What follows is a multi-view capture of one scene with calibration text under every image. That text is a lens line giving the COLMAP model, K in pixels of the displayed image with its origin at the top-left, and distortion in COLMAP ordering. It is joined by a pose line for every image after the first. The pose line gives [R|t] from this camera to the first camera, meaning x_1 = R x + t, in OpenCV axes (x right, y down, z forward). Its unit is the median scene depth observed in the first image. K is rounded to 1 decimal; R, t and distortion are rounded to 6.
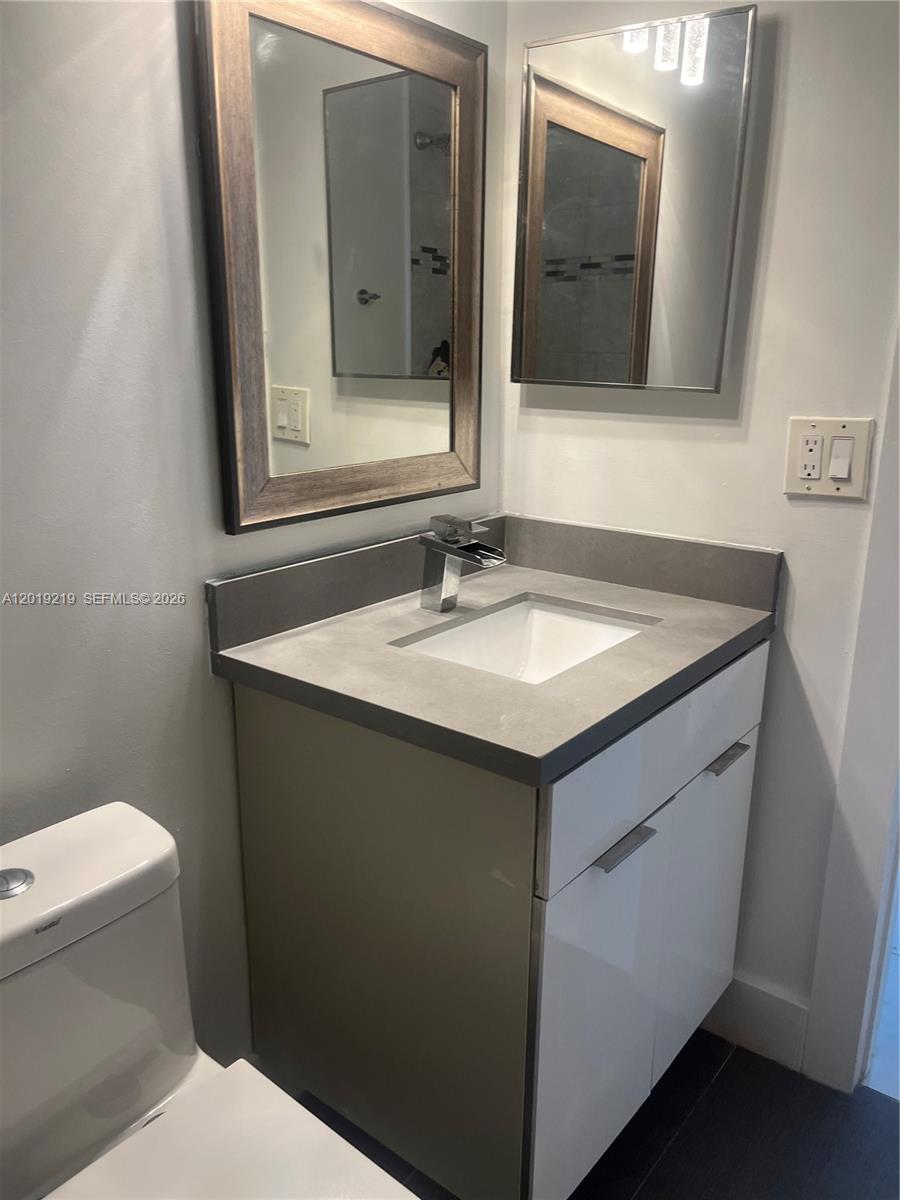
lens RADIAL K [[919.1, 0, 449.1], [0, 919.1, 600.1], [0, 0, 1]] dist [0.007305, -0.036546]
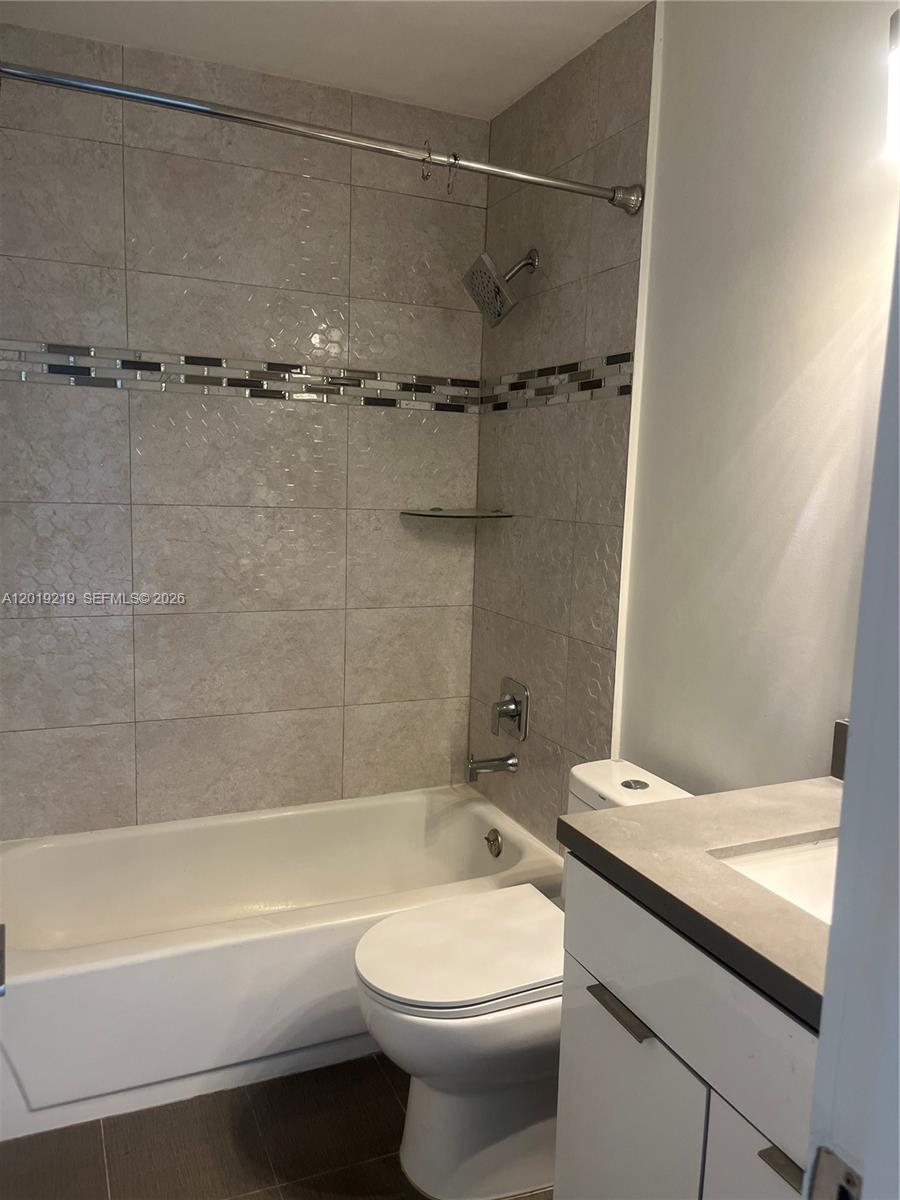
lens RADIAL K [[919.1, 0, 451.6], [0, 919.1, 601.1], [0, 0, 1]] dist [0.007305, -0.036546]
pose [[0.453838, -0.105092, 0.884865, -0.305159], [0.209970, 0.977672, 0.008423, -0.173052], [-0.865993, 0.181972, 0.465771, 0.565736]]
